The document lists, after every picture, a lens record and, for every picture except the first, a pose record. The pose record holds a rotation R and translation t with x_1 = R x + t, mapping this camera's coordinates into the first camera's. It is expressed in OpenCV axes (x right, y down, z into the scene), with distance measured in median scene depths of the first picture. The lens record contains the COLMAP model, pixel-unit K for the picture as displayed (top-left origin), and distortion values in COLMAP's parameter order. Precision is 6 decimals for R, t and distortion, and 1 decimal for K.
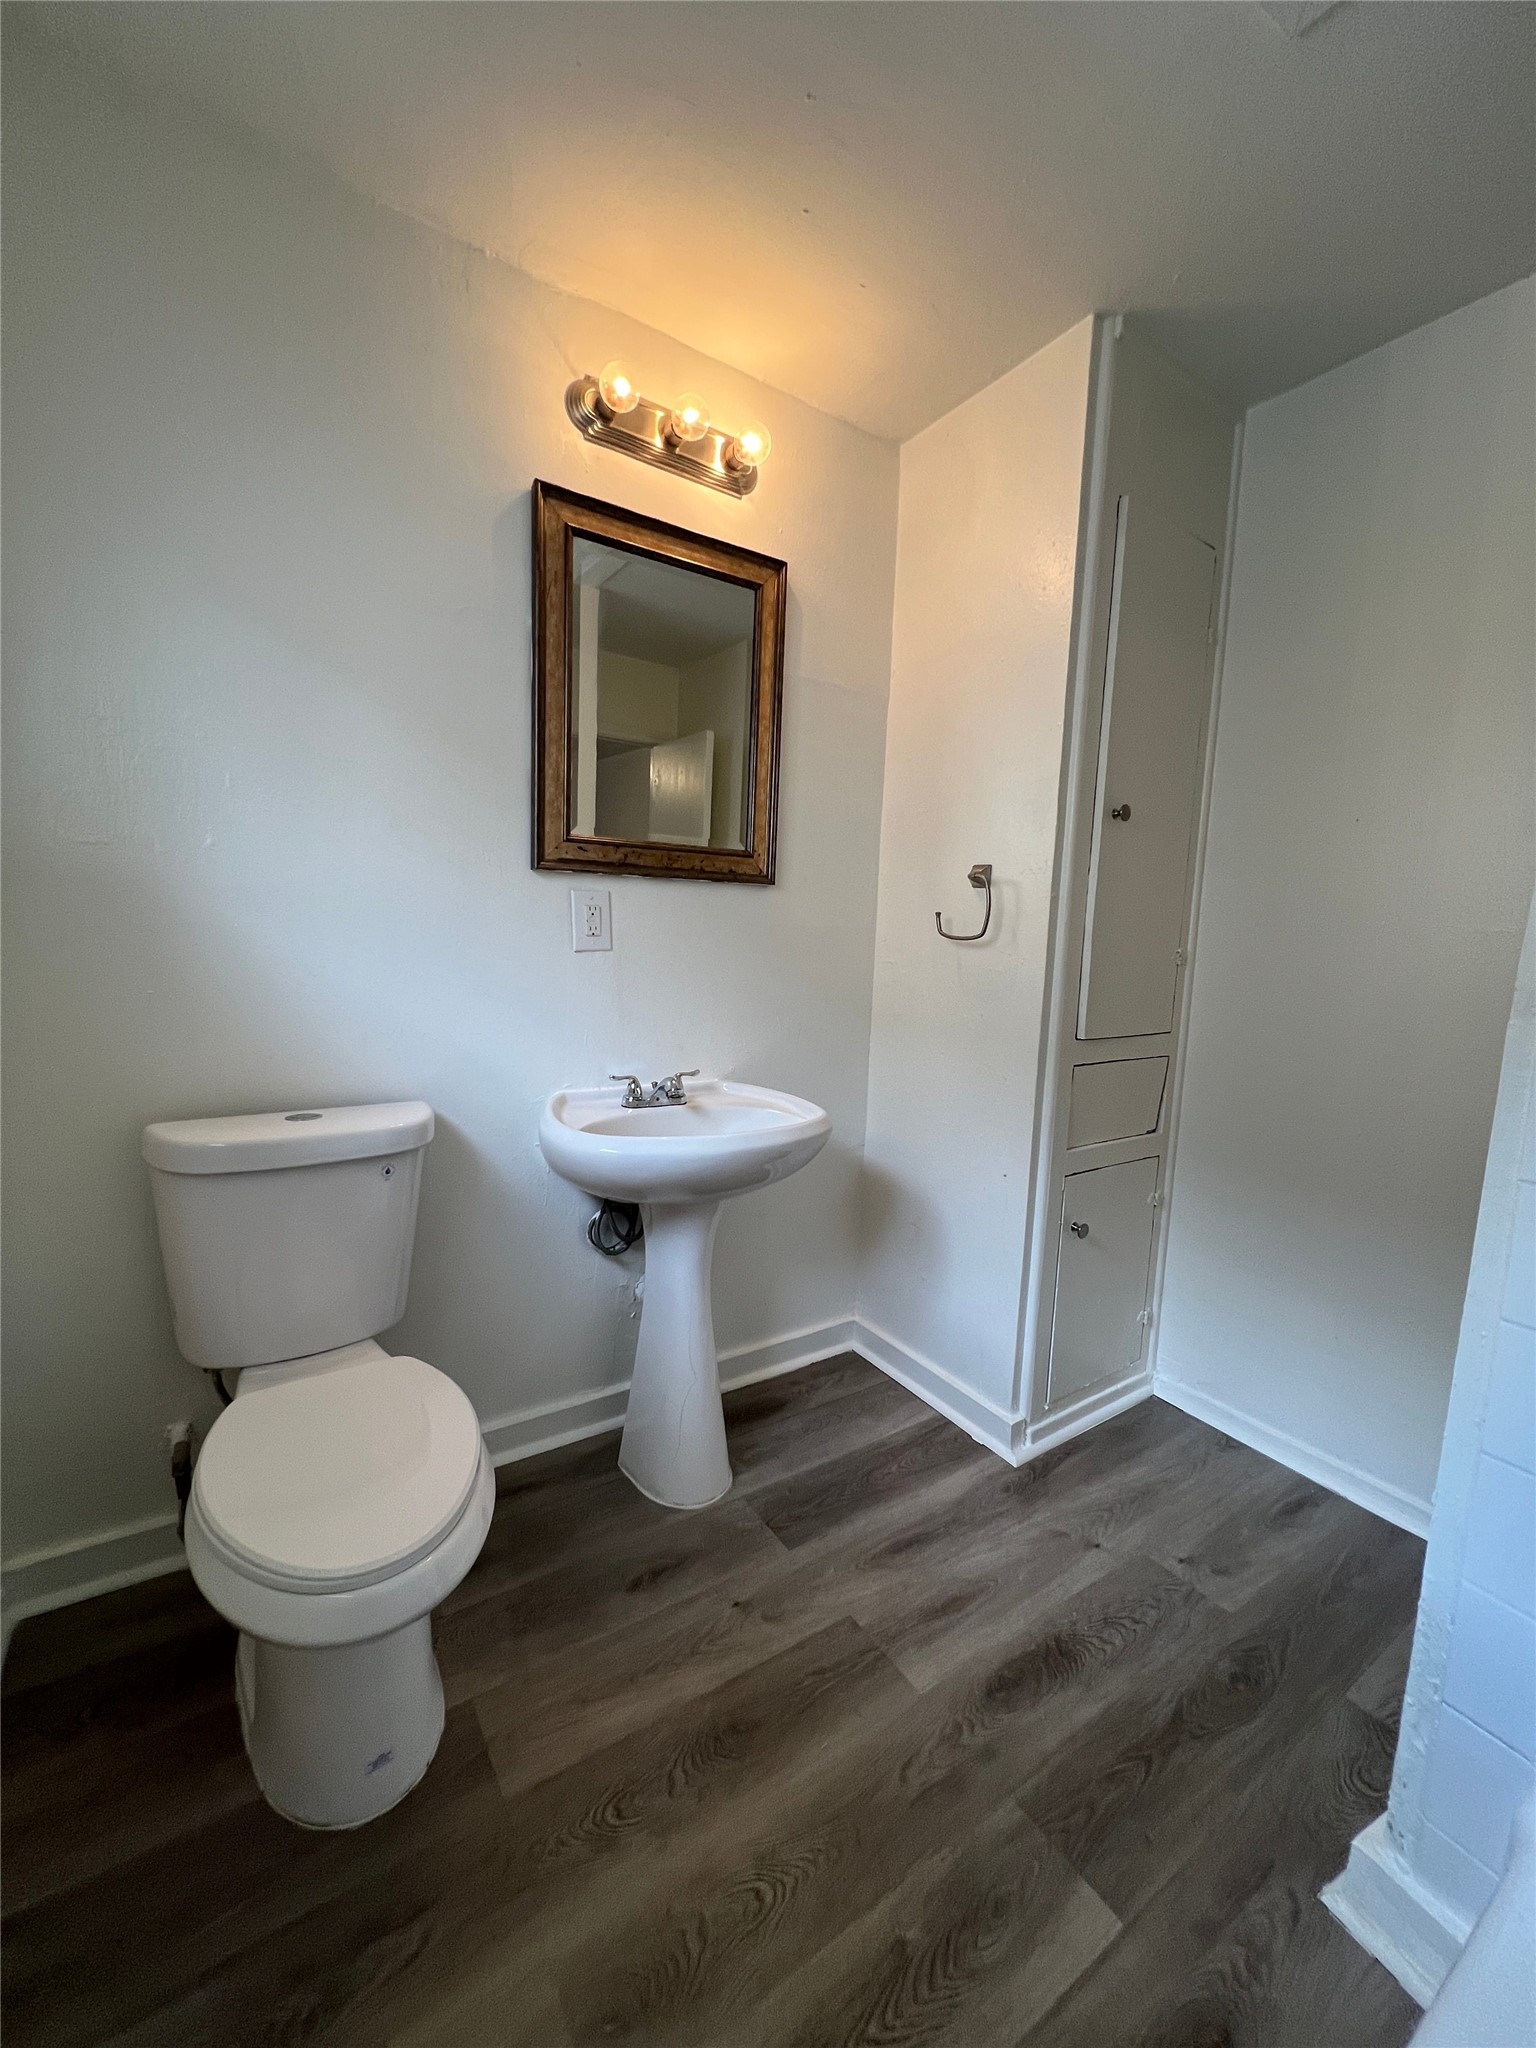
lens RADIAL K [[817.9, 0, 766.3], [0, 817.9, 1024.8], [0, 0, 1]] dist [-0.001585, 0.000253]
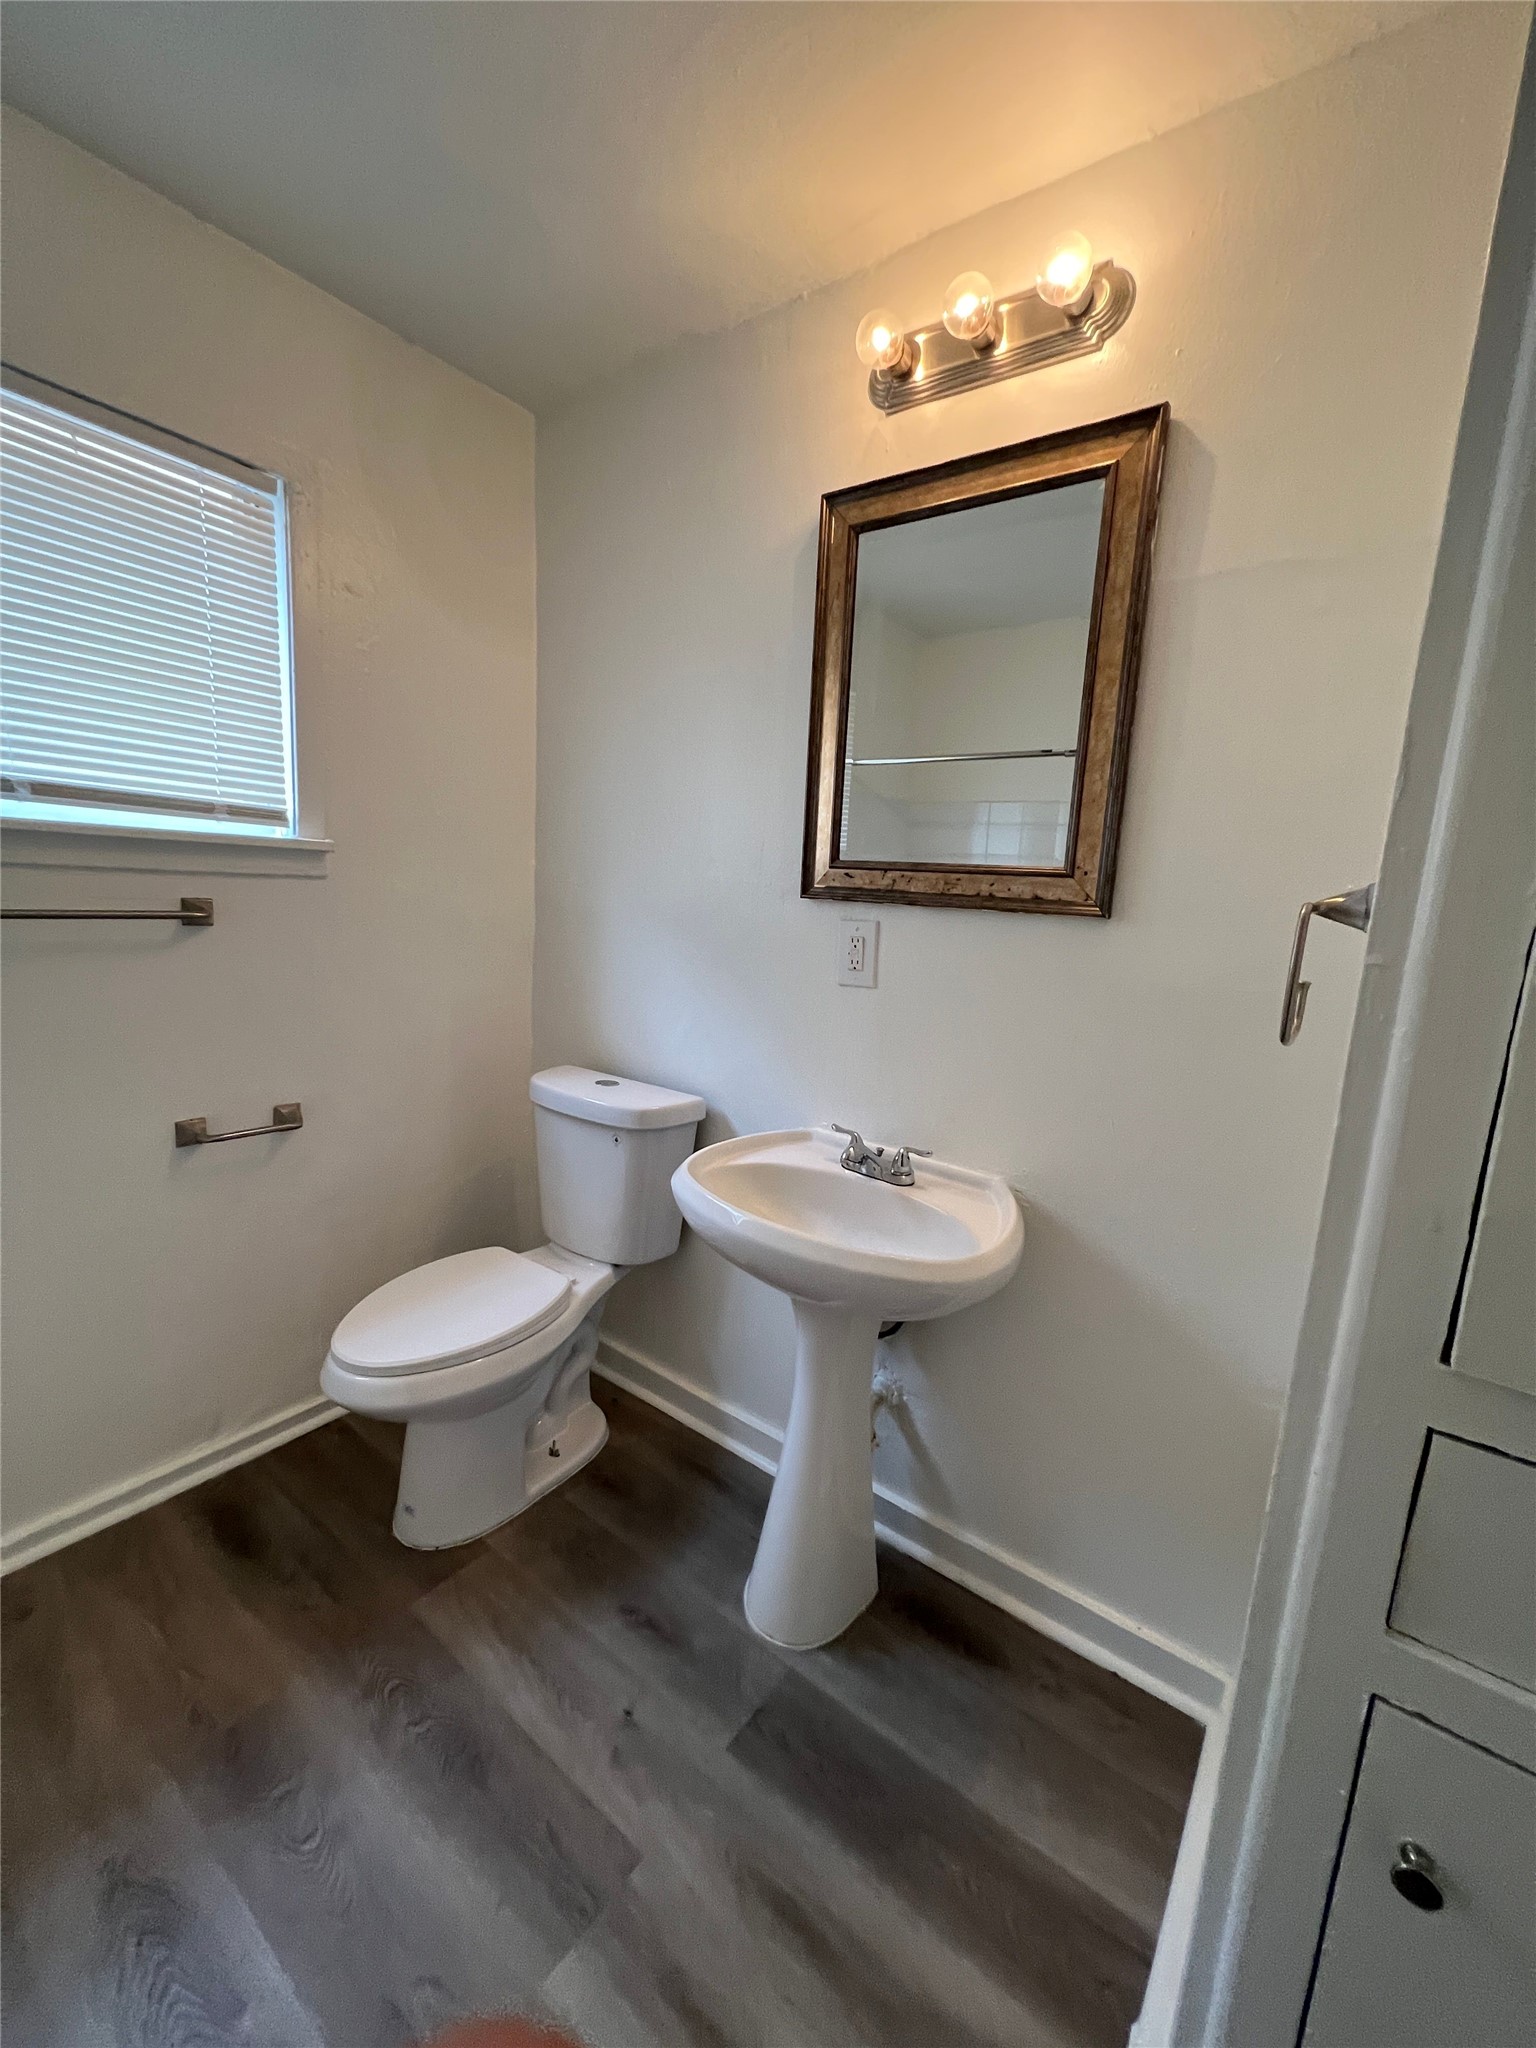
lens RADIAL K [[821.0, 0, 767.6], [0, 821.0, 1022.6], [0, 0, 1]] dist [0.002291, -0.000029]
pose [[0.344788, 0.138794, -0.928363, 0.627526], [-0.158238, 0.983448, 0.088261, -0.120149], [0.925247, 0.116471, 0.361044, 0.606268]]
